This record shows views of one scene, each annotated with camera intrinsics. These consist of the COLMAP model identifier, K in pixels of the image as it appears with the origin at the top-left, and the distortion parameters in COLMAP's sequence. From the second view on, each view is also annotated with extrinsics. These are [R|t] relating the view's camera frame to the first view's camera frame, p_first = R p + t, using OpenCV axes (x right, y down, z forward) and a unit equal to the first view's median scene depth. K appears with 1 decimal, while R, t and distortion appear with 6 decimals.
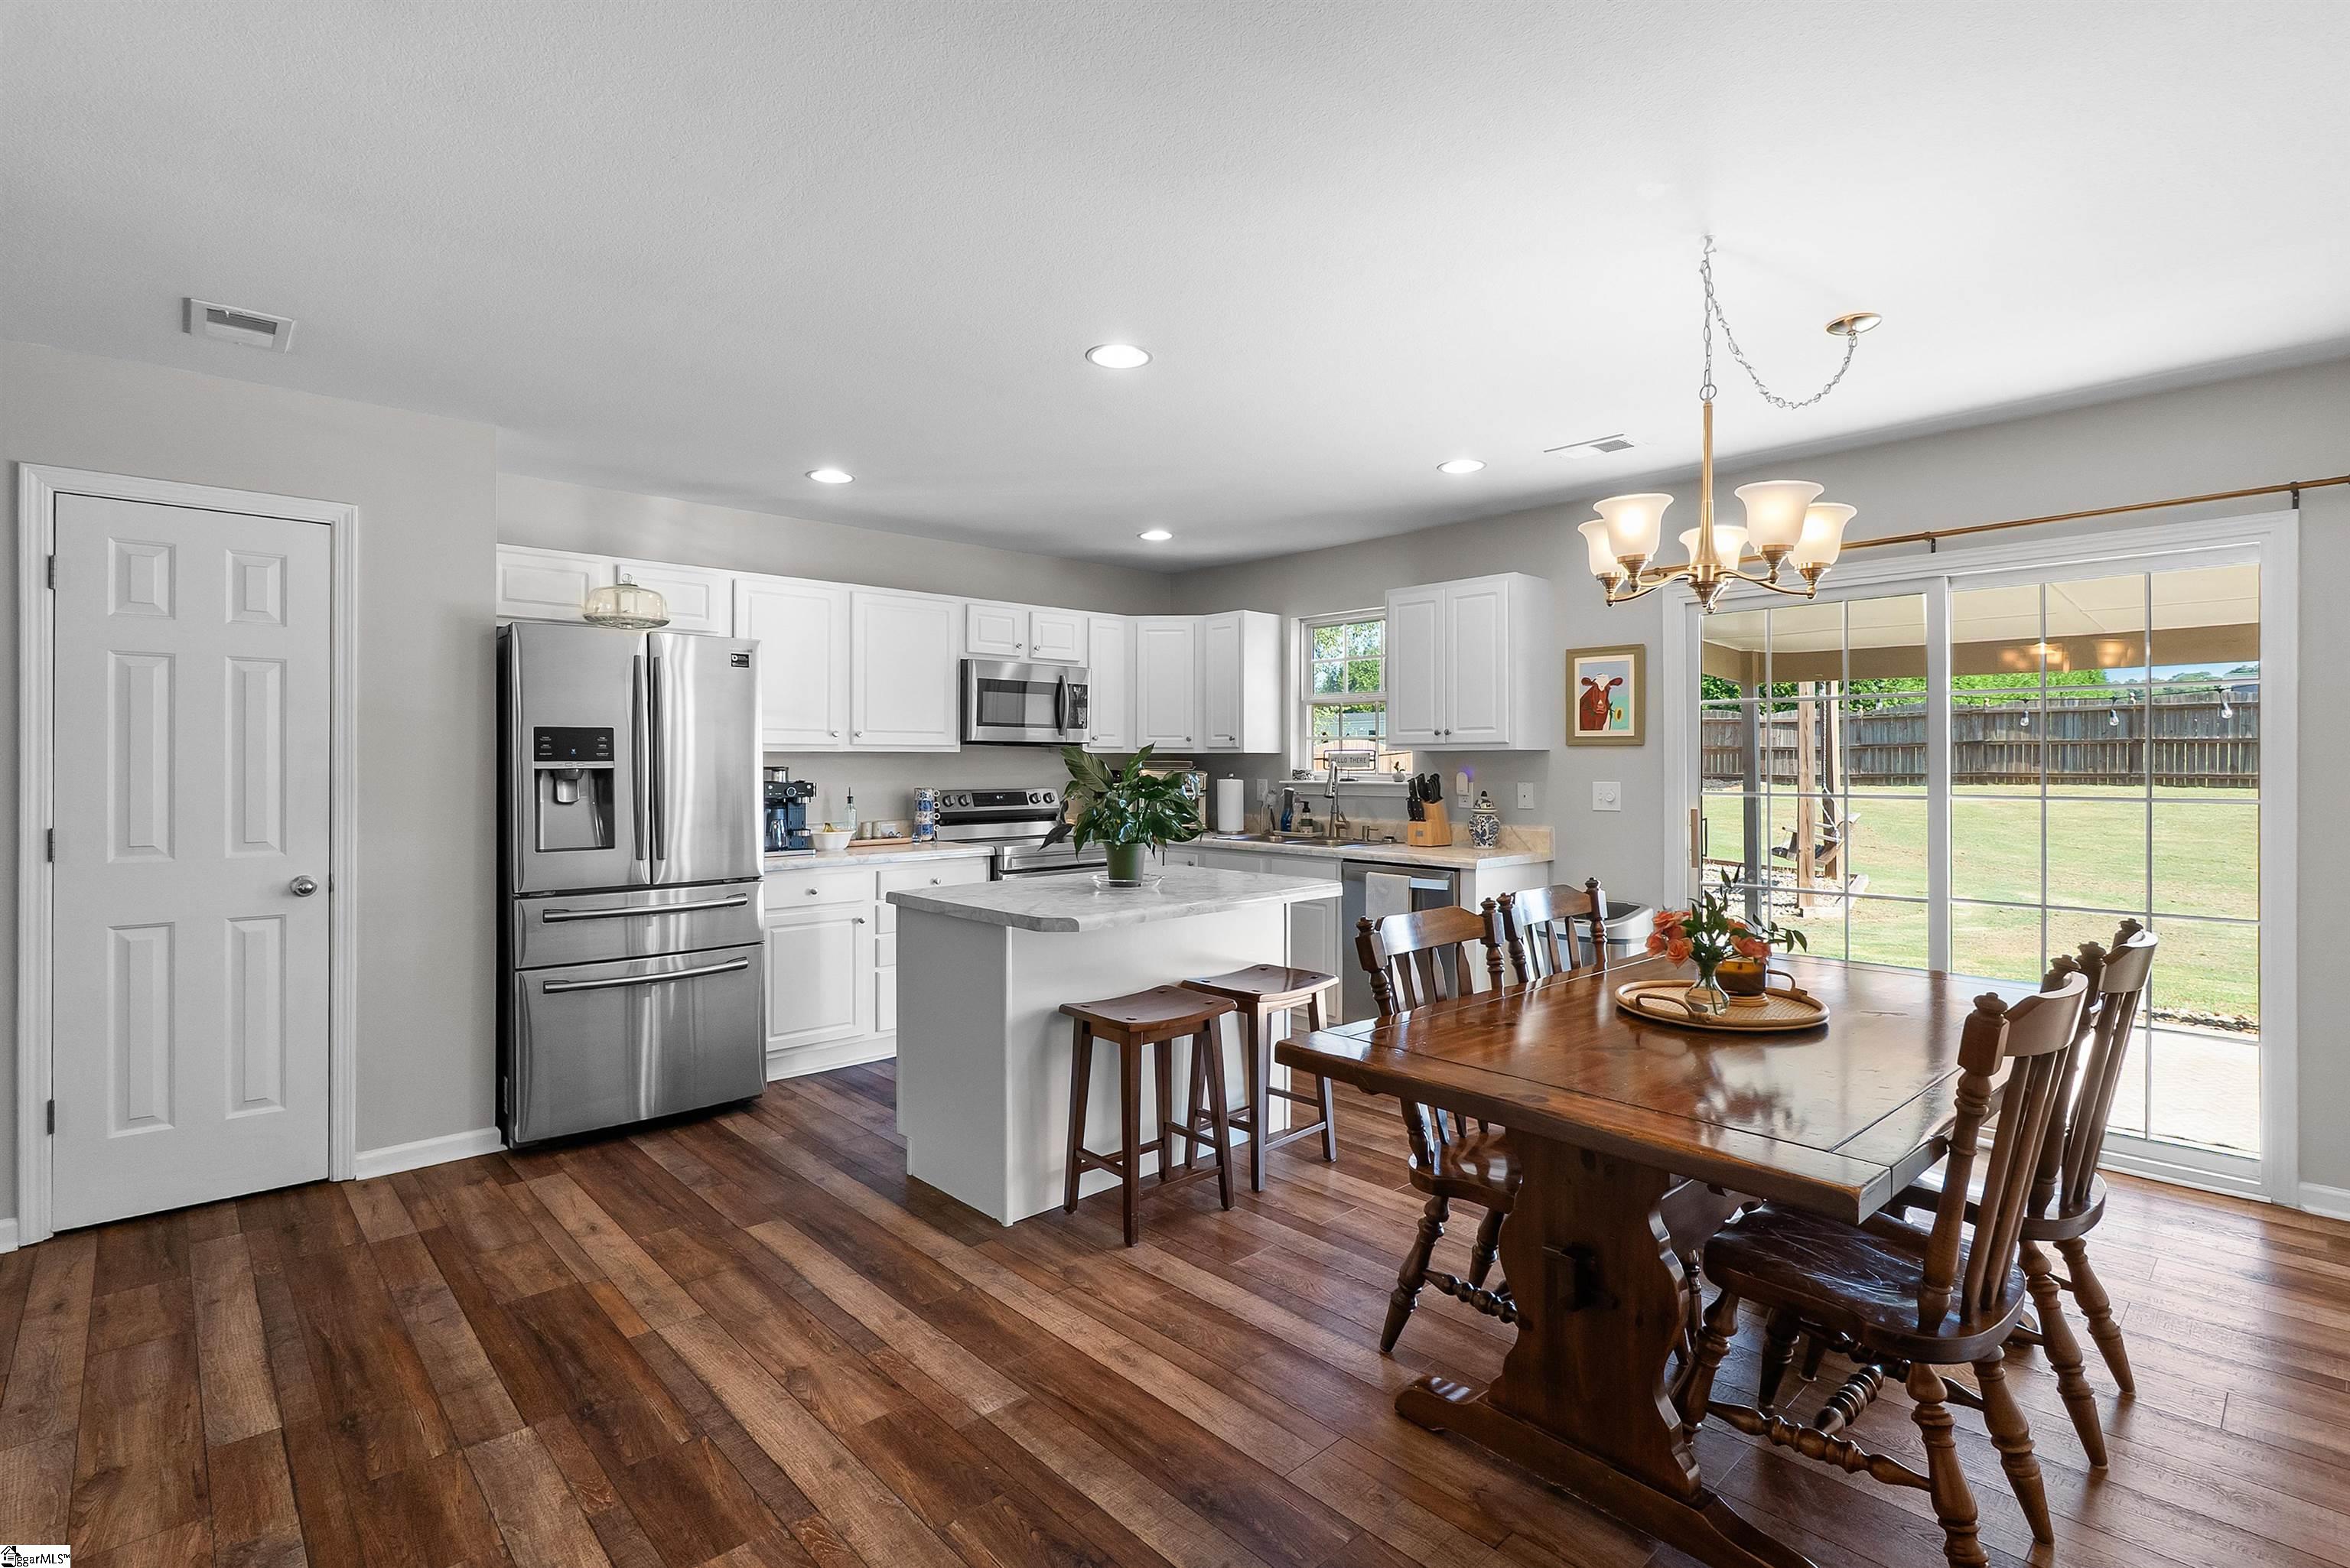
lens RADIAL K [[1137.7, 0, 1167.2], [0, 1137.7, 761.2], [0, 0, 1]] dist [0.000619, 0.000139]
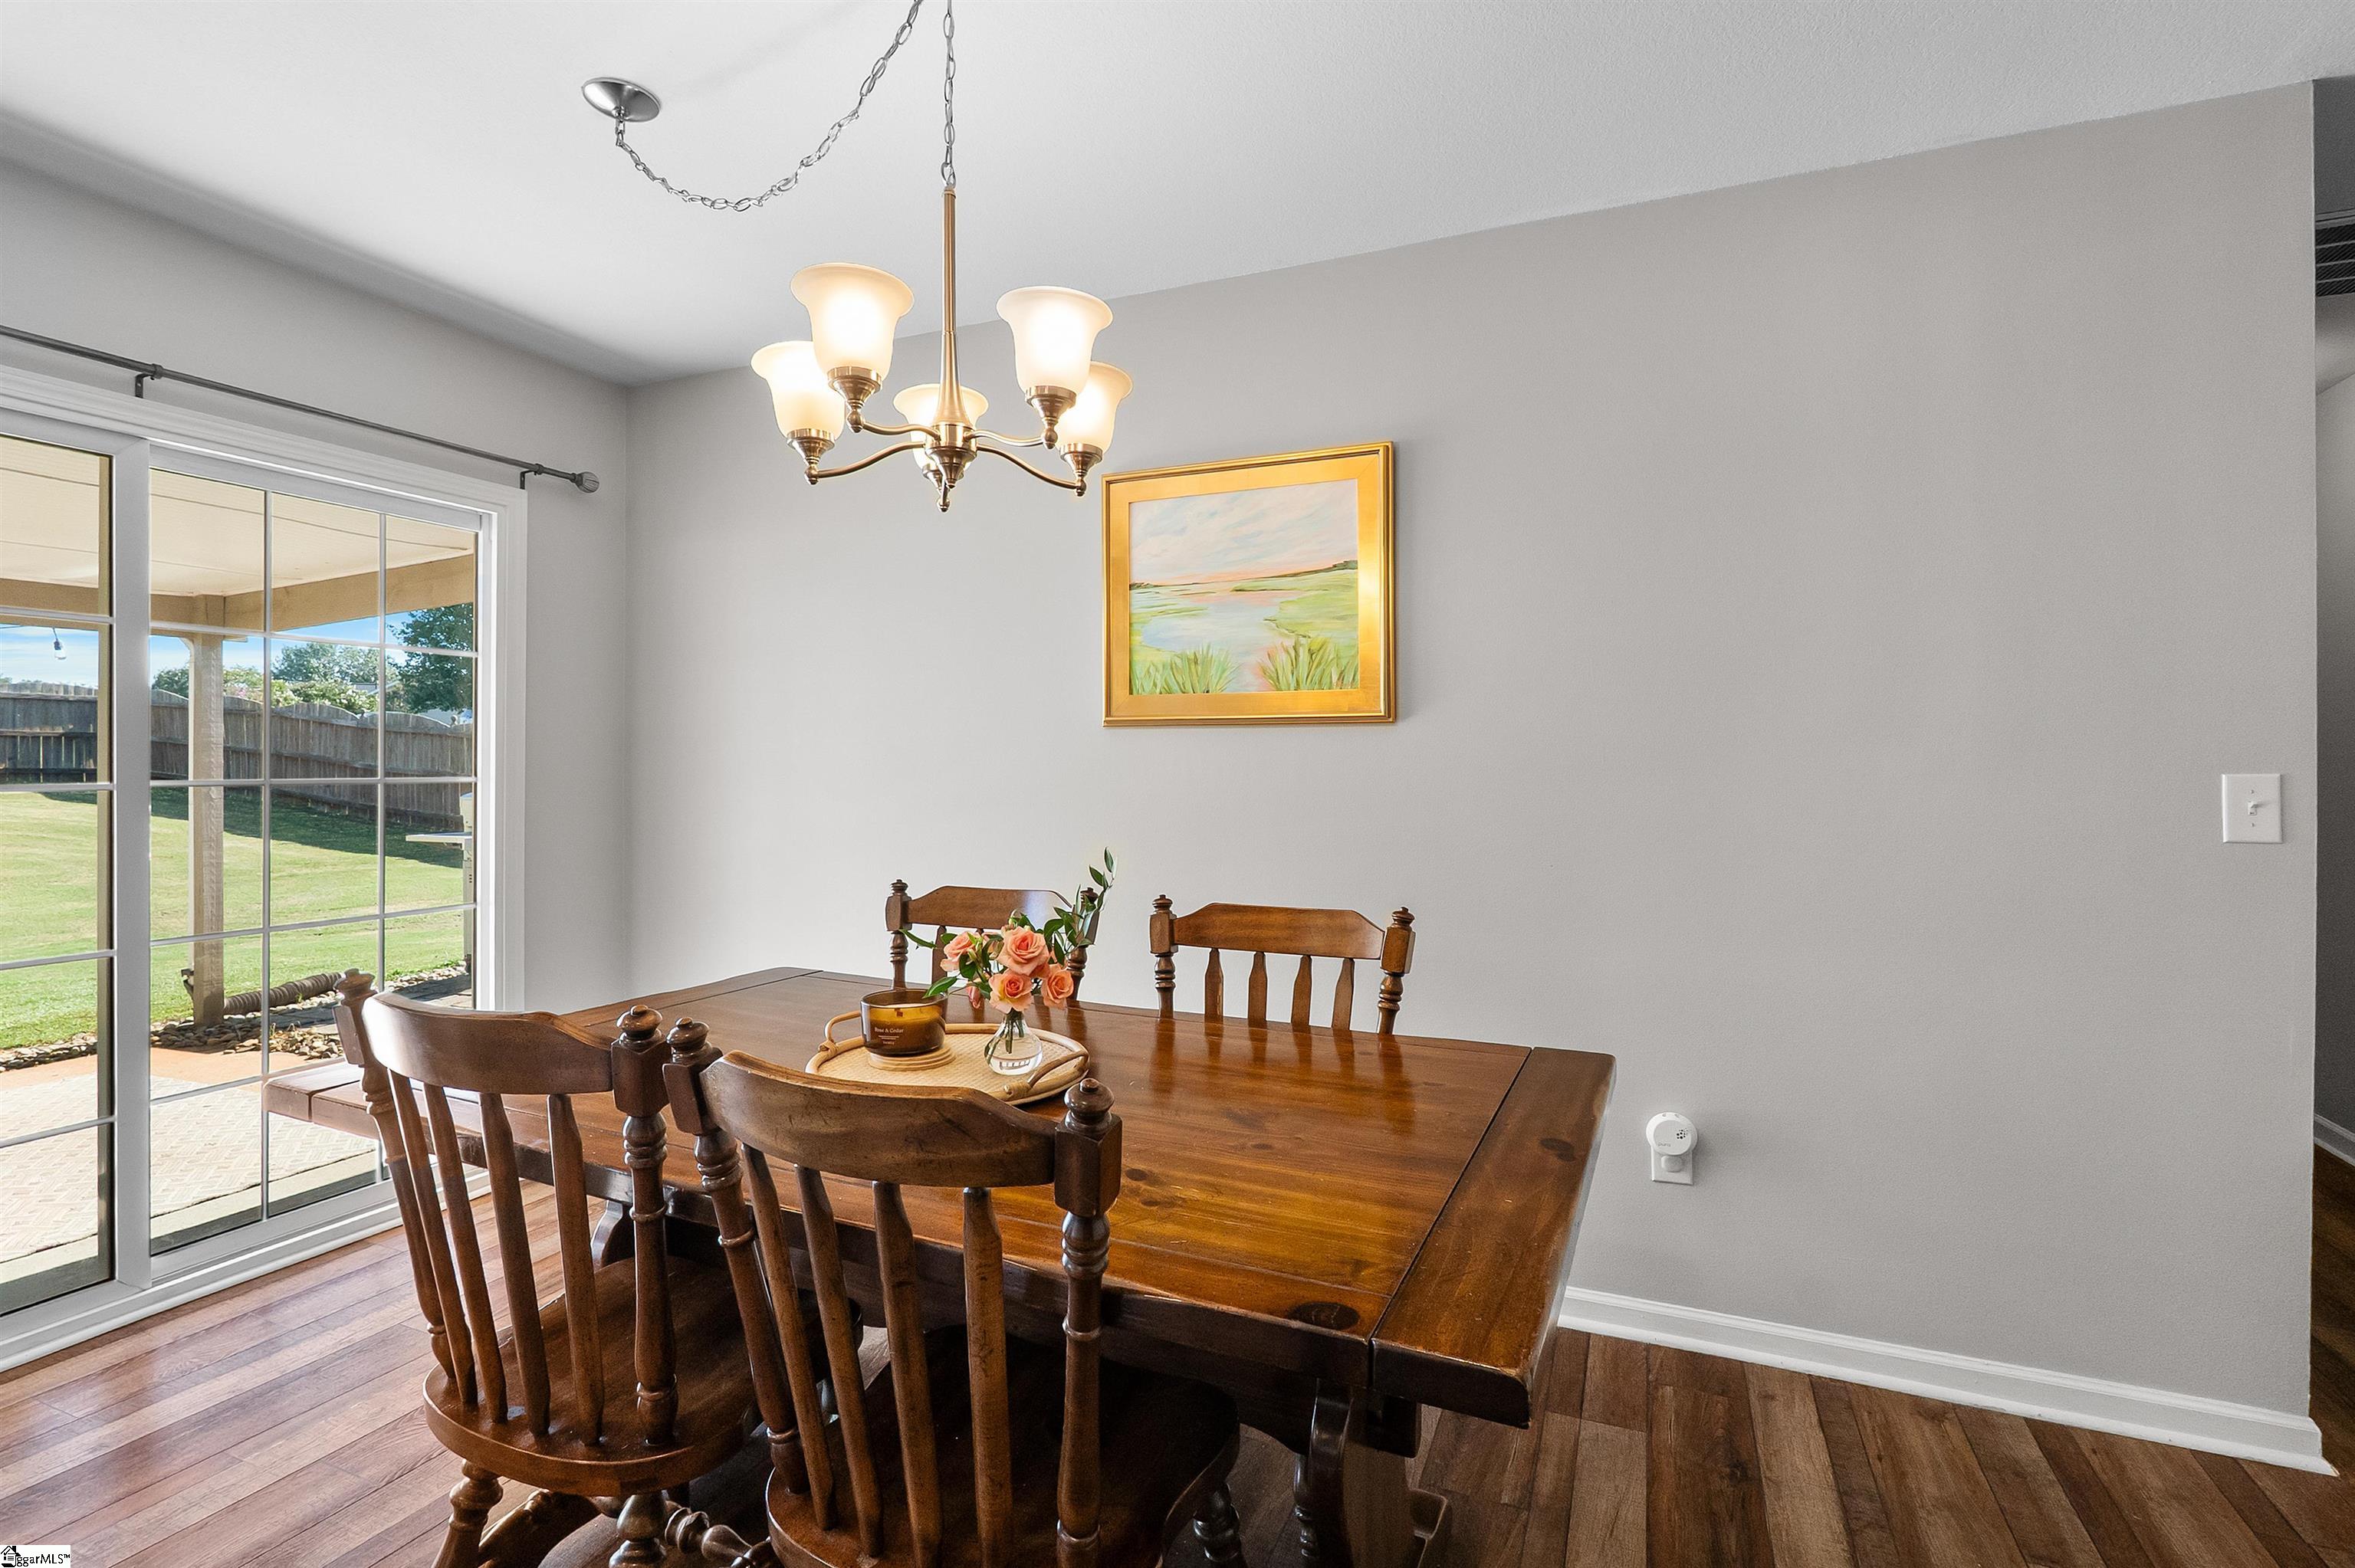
lens RADIAL K [[1130.4, 0, 1151.5], [0, 1130.4, 764.1], [0, 0, 1]] dist [-0.010117, 0.000203]
pose [[-0.379759, -0.000590, 0.925085, -0.089484], [-0.001588, 0.999999, -0.000014, 0.014261], [-0.925084, -0.001474, -0.379759, 0.544019]]
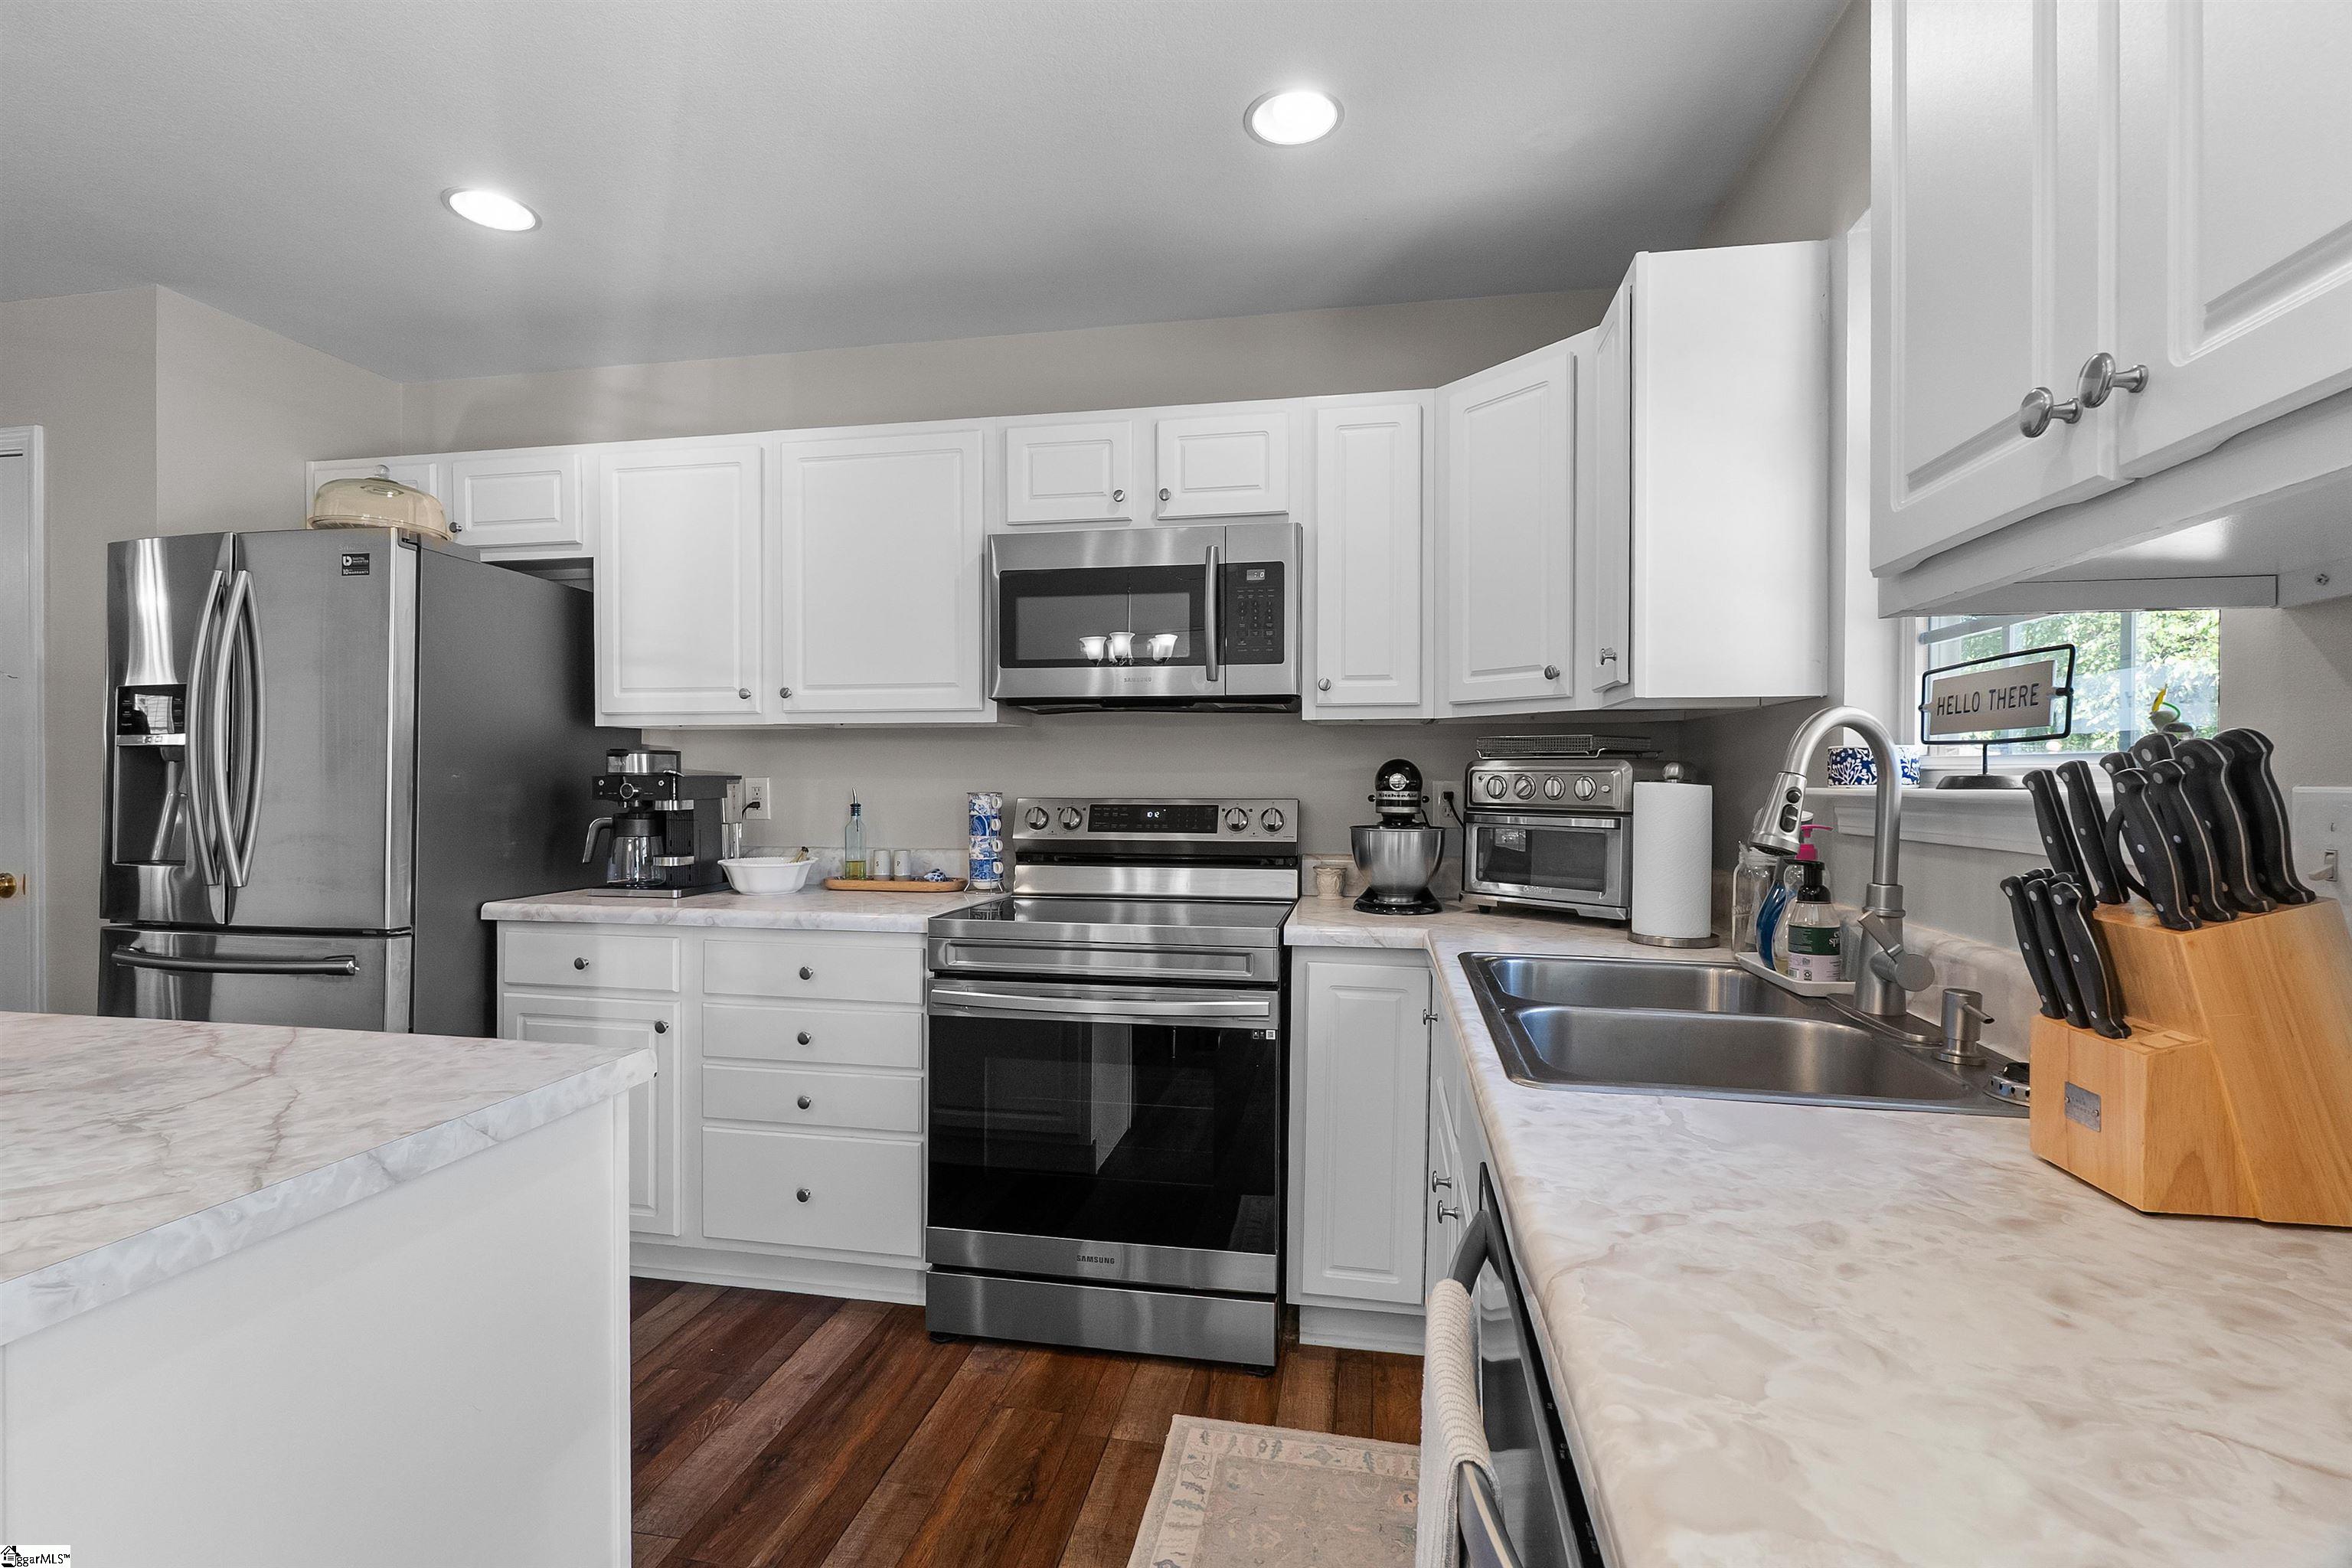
lens RADIAL K [[1091.6, 0, 1153.8], [0, 1091.6, 777.7], [0, 0, 1]] dist [-0.016169, 0.000768]
pose [[0.591528, 0.001006, -0.806284, 0.270841], [-0.003336, 0.999994, -0.001199, 0.018105], [0.806277, 0.003399, 0.591528, 0.817650]]
